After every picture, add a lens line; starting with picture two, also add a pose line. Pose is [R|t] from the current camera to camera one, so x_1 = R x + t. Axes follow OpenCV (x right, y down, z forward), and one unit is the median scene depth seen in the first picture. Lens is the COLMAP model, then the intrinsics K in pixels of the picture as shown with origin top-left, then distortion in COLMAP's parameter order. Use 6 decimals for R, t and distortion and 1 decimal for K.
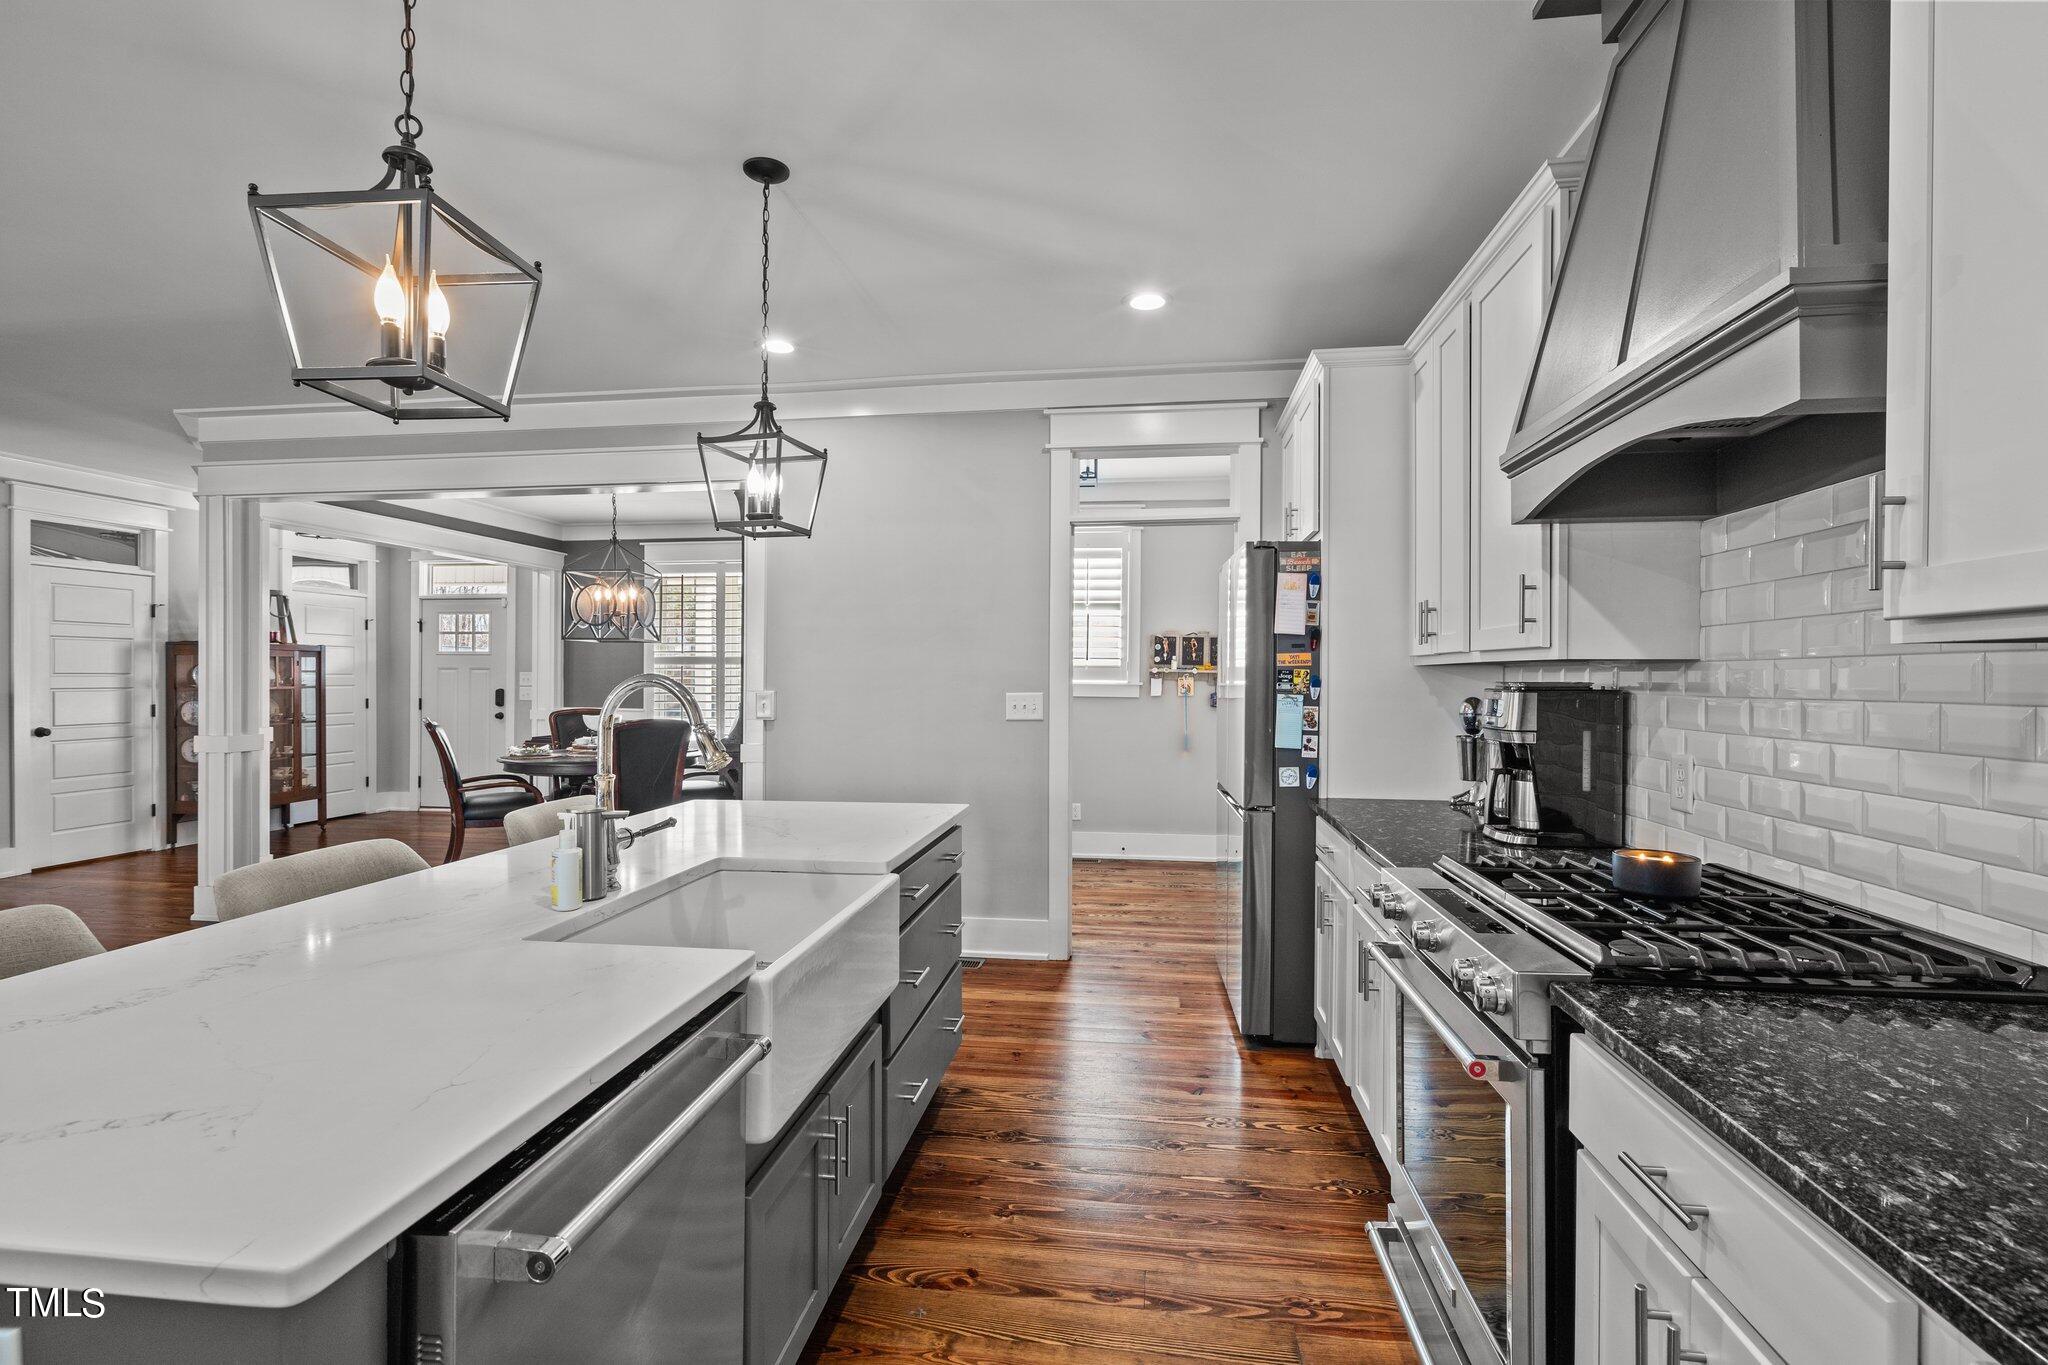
lens RADIAL K [[928.2, 0, 1024.0], [0, 928.2, 682.5], [0, 0, 1]] dist [-0.000052, 0.000010]
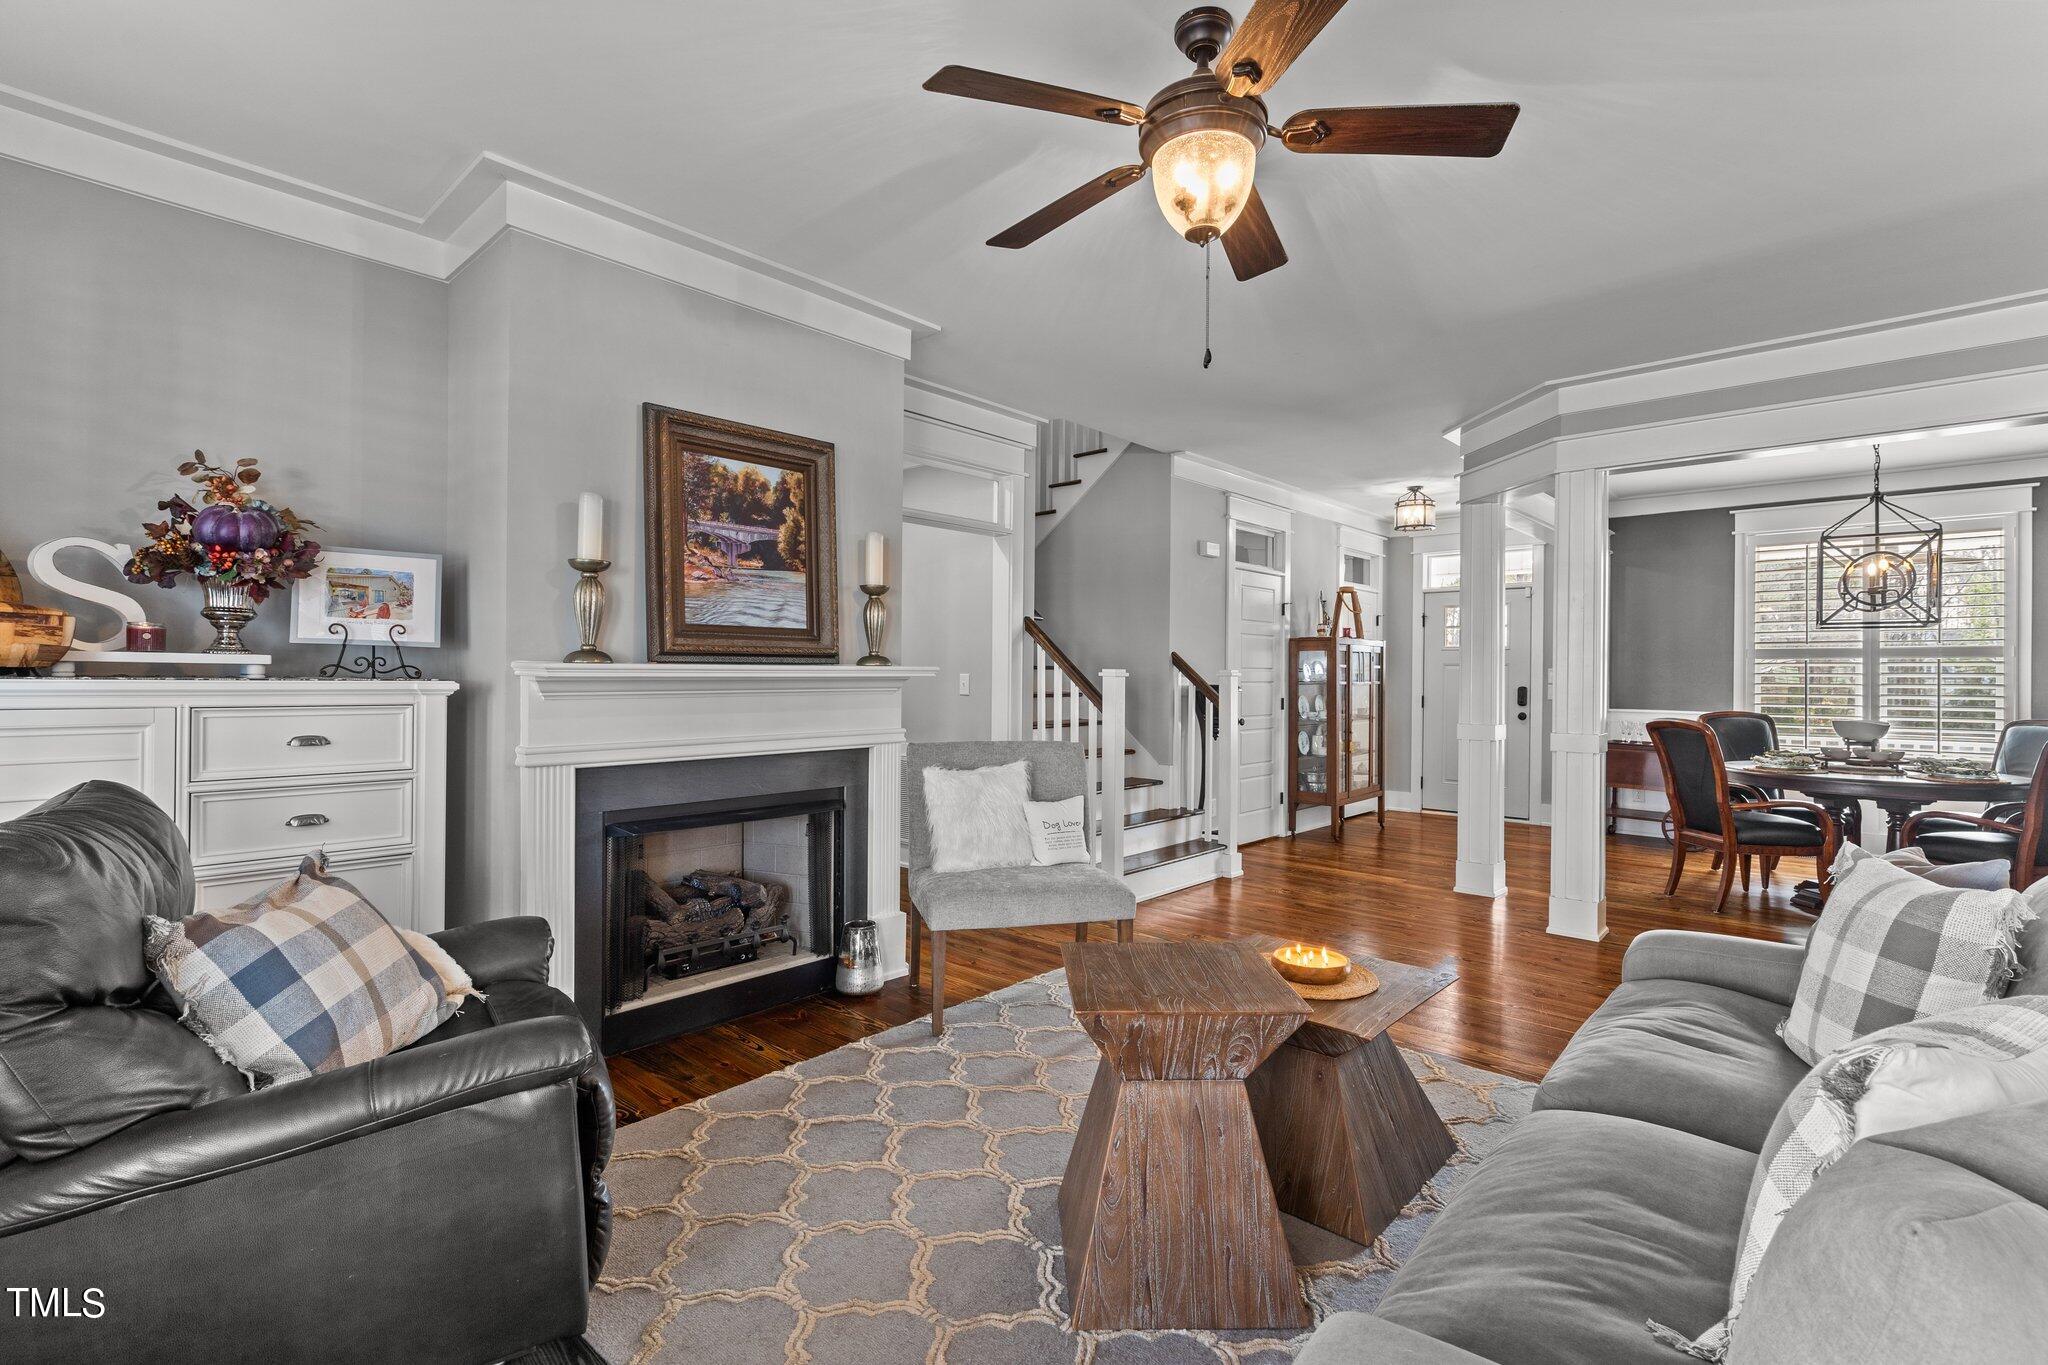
lens RADIAL K [[928.2, 0, 1024.0], [0, 928.2, 682.5], [0, 0, 1]] dist [-0.000052, 0.000010]
pose [[0.822801, 0.009838, -0.568245, -0.571871], [-0.008930, 0.999951, 0.004382, 0.003966], [0.568260, 0.001469, 0.822848, -0.039082]]
